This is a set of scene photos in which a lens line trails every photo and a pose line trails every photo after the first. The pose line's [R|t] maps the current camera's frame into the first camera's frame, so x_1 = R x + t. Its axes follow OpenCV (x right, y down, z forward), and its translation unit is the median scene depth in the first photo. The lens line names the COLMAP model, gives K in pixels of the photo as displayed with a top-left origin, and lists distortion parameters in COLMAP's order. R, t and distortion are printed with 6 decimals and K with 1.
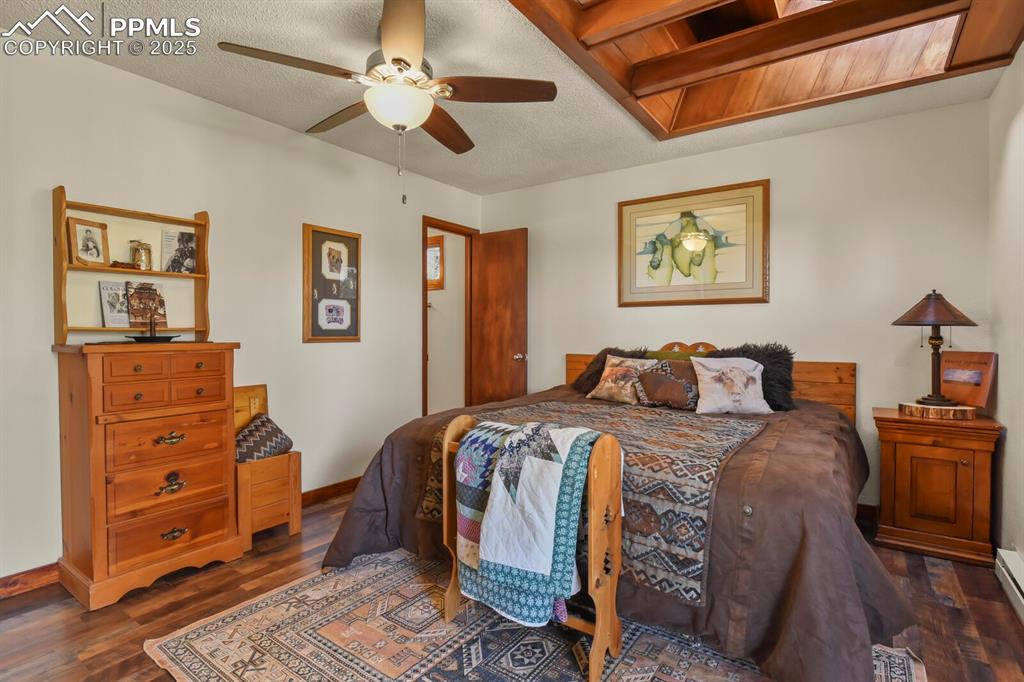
lens RADIAL K [[501.1, 0, 516.9], [0, 501.1, 338.2], [0, 0, 1]] dist [-0.002843, -0.005388]
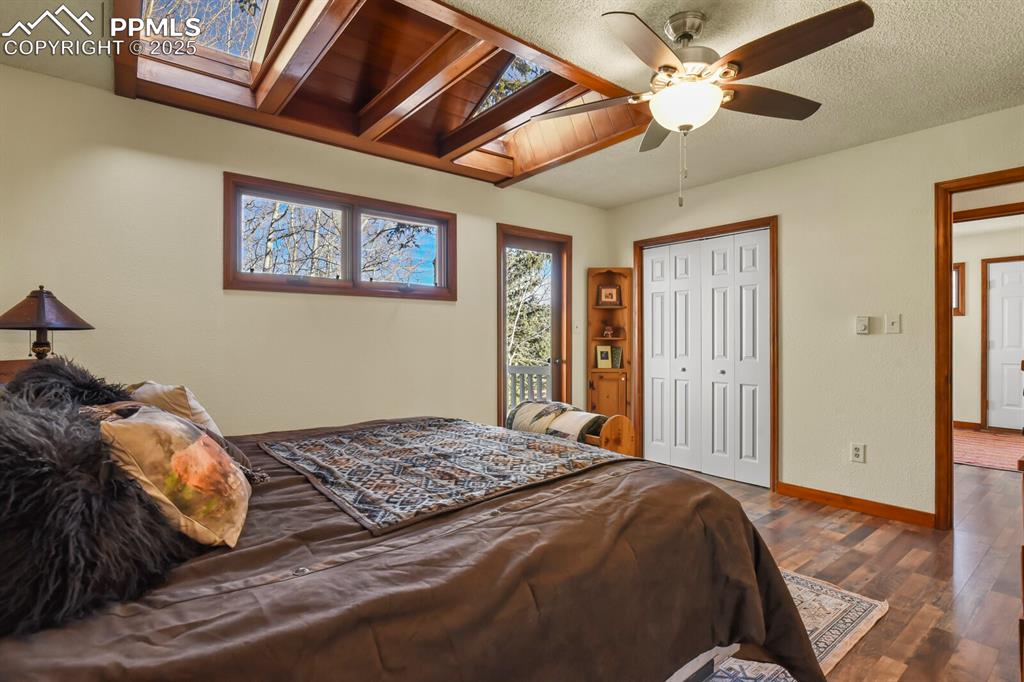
lens RADIAL K [[501.1, 0, 512.2], [0, 501.1, 341.7], [0, 0, 1]] dist [-0.002843, -0.005388]
pose [[-0.958657, -0.005334, 0.284514, -0.119830], [0.000489, 0.999792, 0.020391, -0.017228], [-0.284563, 0.019687, -0.958455, 1.265613]]
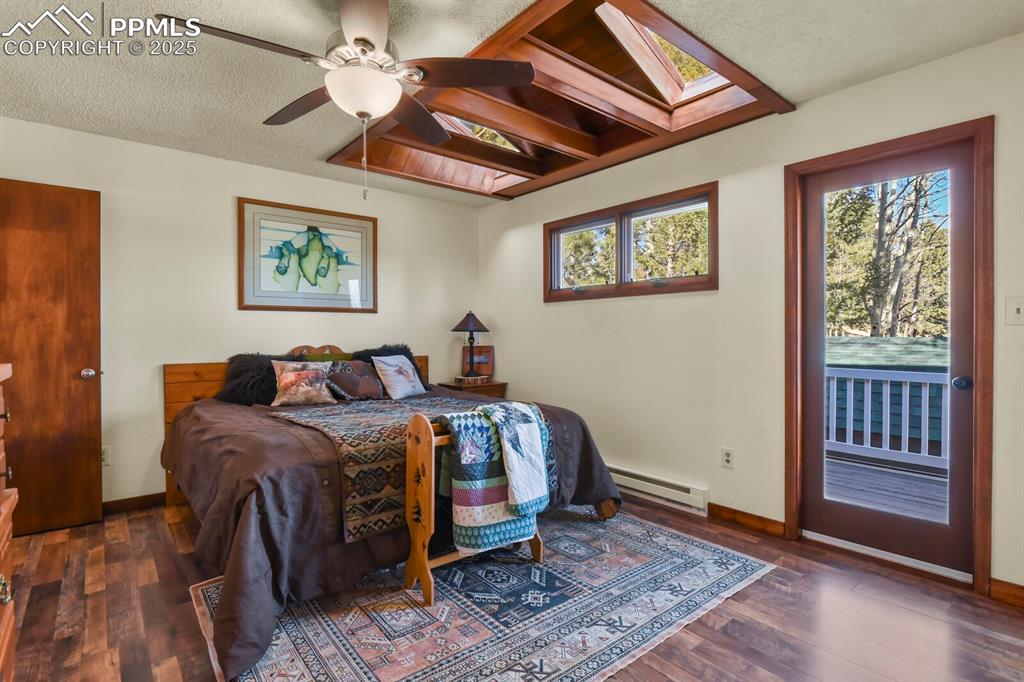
lens RADIAL K [[501.1, 0, 519.5], [0, 501.1, 335.9], [0, 0, 1]] dist [-0.002843, -0.005388]
pose [[0.258106, -0.006398, 0.966095, -0.659127], [0.015963, 0.999870, 0.002357, -0.008800], [-0.965985, 0.014813, 0.258175, 0.306880]]
